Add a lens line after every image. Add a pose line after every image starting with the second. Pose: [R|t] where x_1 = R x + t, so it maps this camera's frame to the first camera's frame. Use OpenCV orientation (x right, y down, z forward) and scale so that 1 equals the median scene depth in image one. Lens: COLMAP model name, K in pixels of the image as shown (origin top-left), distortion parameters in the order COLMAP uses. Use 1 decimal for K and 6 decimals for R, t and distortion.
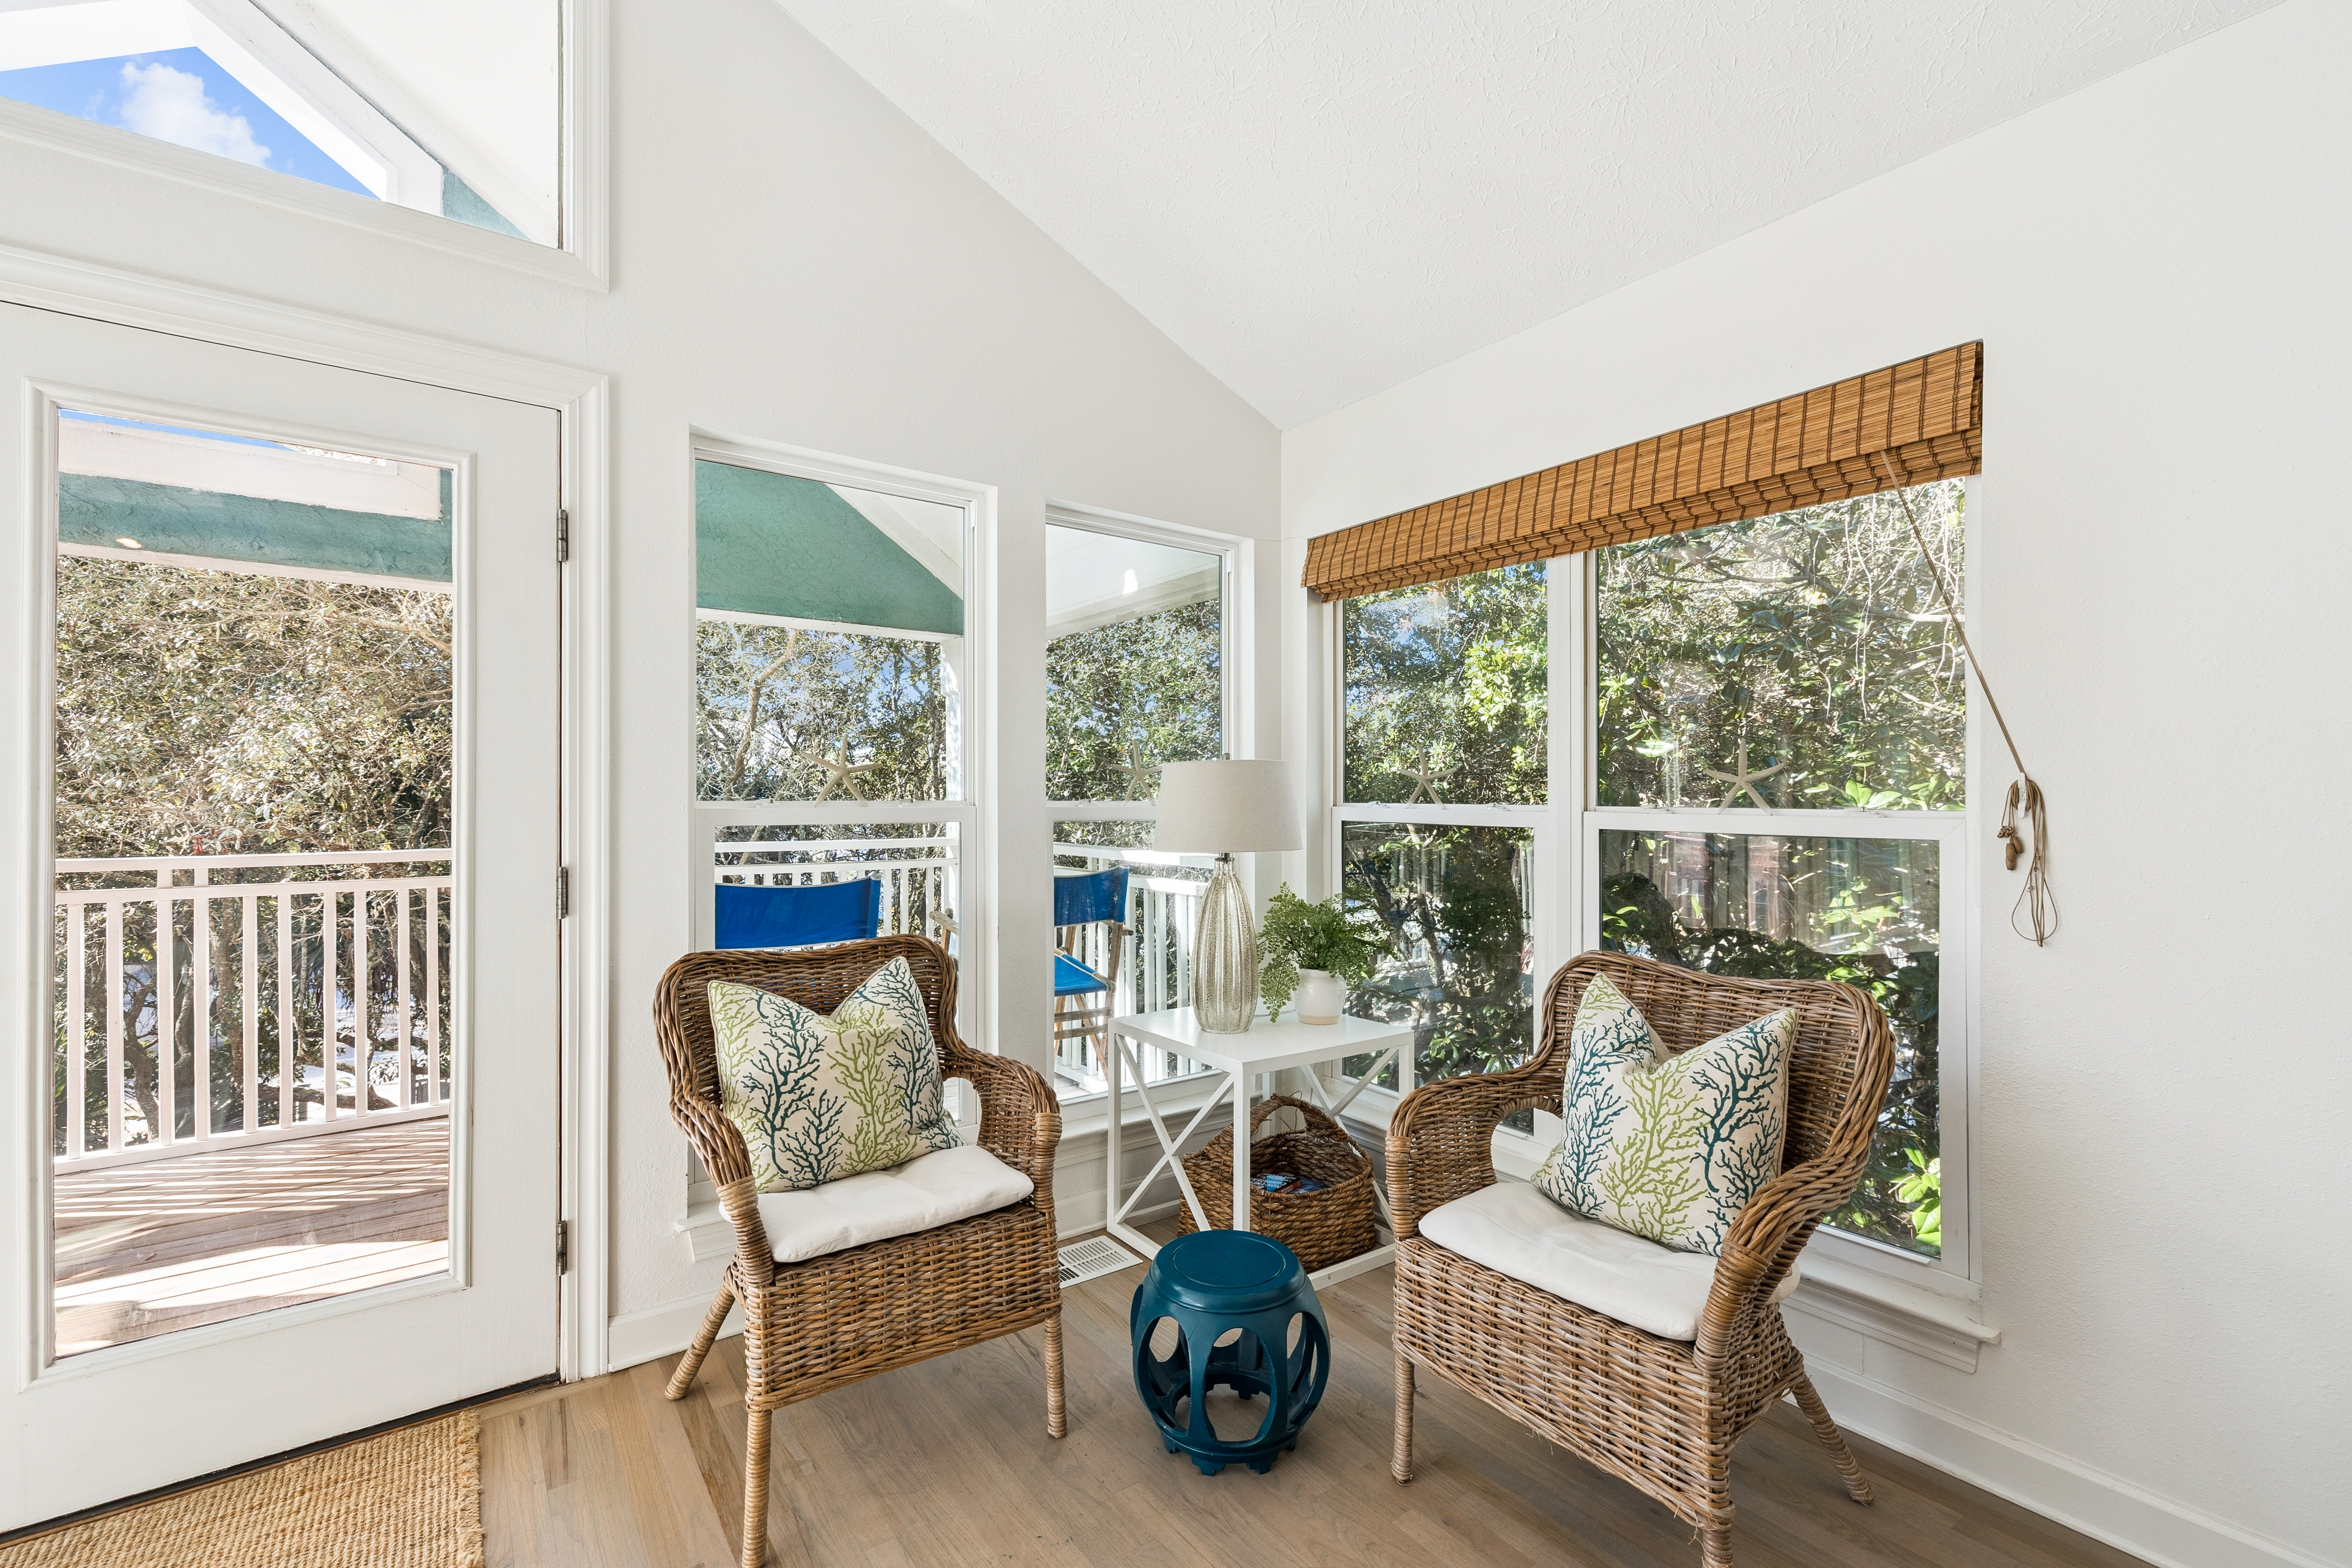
lens RADIAL K [[1002.0, 0, 1175.8], [0, 1002.0, 801.2], [0, 0, 1]] dist [-0.000041, 0.000760]
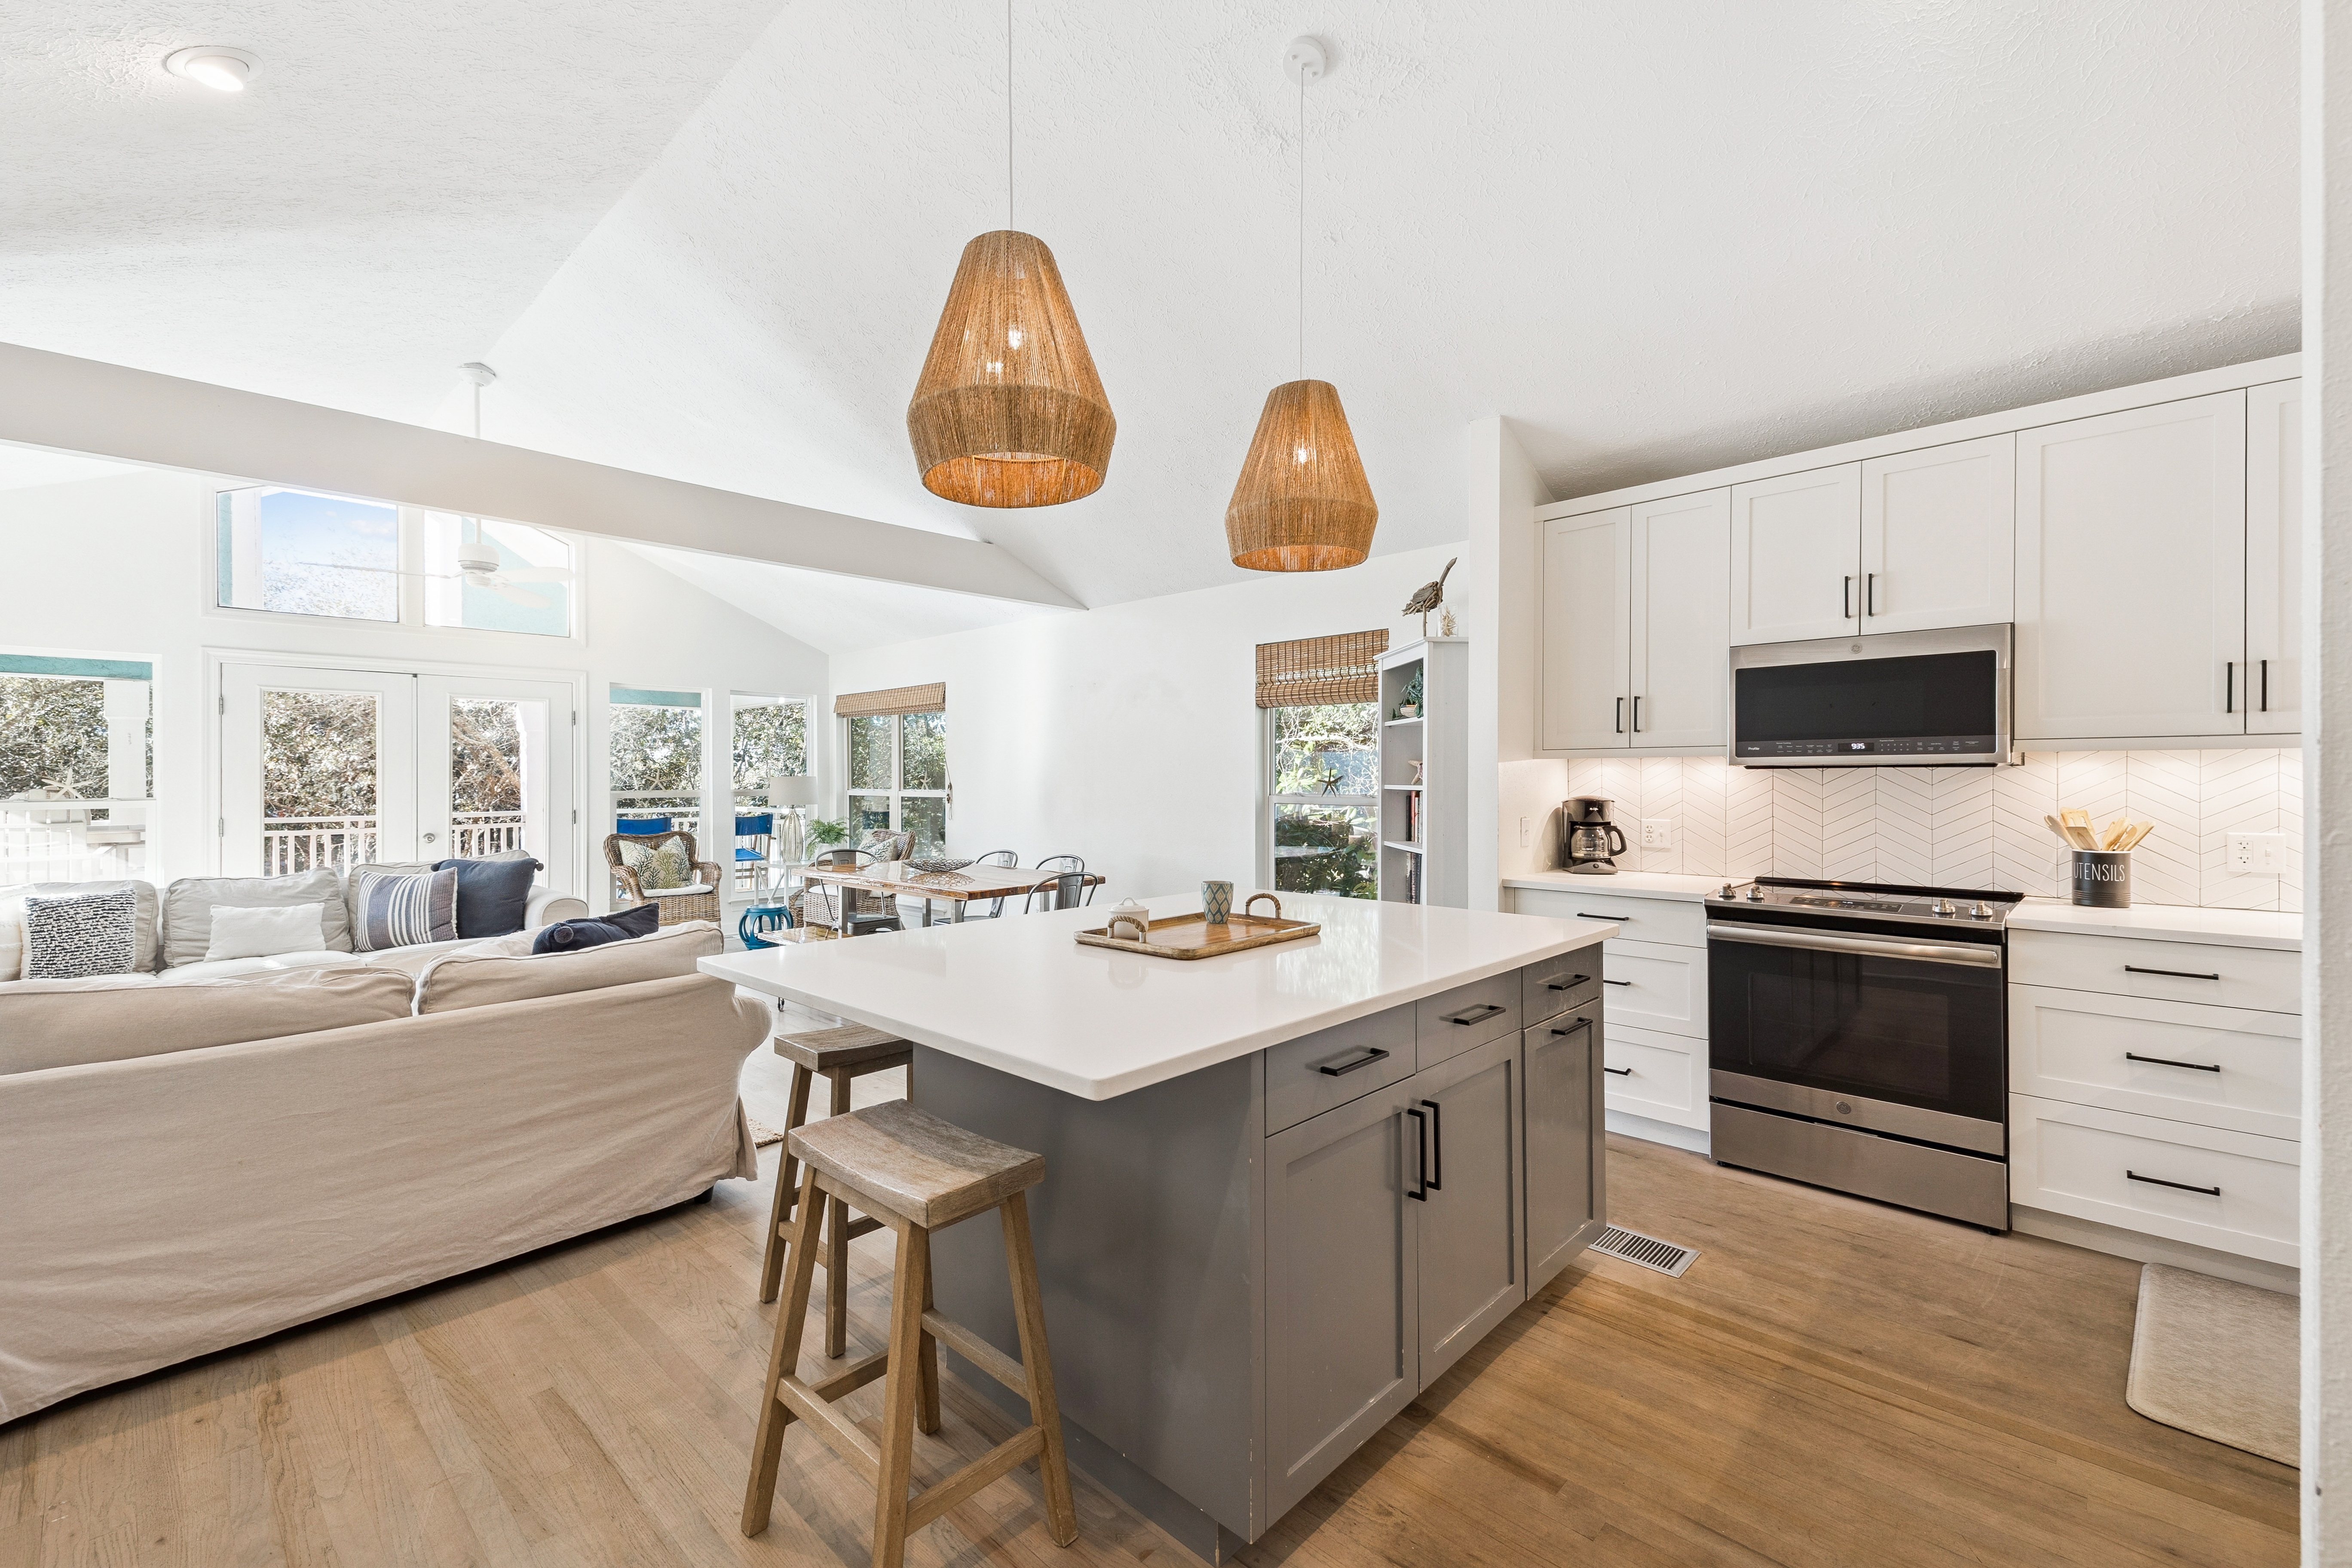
lens RADIAL K [[1002.0, 0, 1194.7], [0, 1002.0, 774.1], [0, 0, 1]] dist [-0.000041, 0.000760]
pose [[0.982435, -0.006116, 0.186505, 0.891619], [0.007249, 0.999959, -0.005395, -0.026605], [-0.186465, 0.006652, 0.982439, -2.915841]]
